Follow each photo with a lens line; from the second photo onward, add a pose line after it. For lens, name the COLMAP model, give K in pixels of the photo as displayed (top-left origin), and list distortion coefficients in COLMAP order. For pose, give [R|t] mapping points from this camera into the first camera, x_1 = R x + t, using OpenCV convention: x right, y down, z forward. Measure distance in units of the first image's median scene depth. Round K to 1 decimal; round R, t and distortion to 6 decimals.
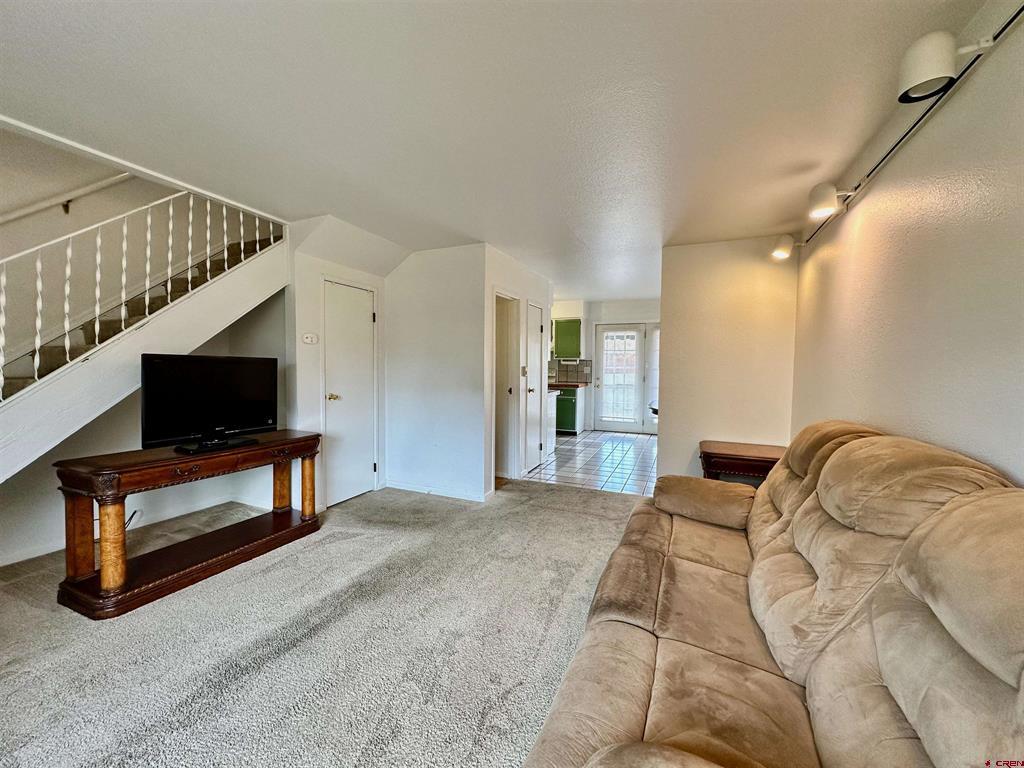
lens RADIAL K [[405.9, 0, 512.8], [0, 405.9, 385.3], [0, 0, 1]] dist [-0.002644, 0.000732]
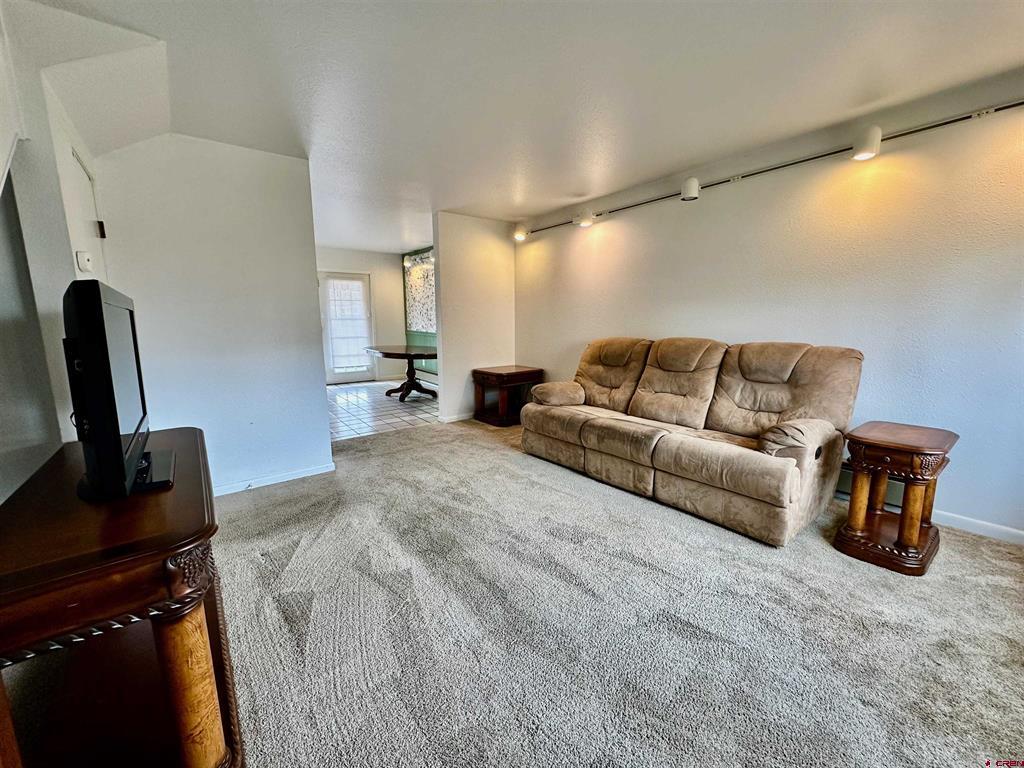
lens RADIAL K [[405.9, 0, 509.4], [0, 405.9, 381.3], [0, 0, 1]] dist [-0.002644, 0.000732]
pose [[0.484828, -0.150417, 0.861578, -0.781234], [0.062322, 0.988537, 0.137512, -0.000360], [-0.872386, -0.012974, 0.488645, 0.299492]]
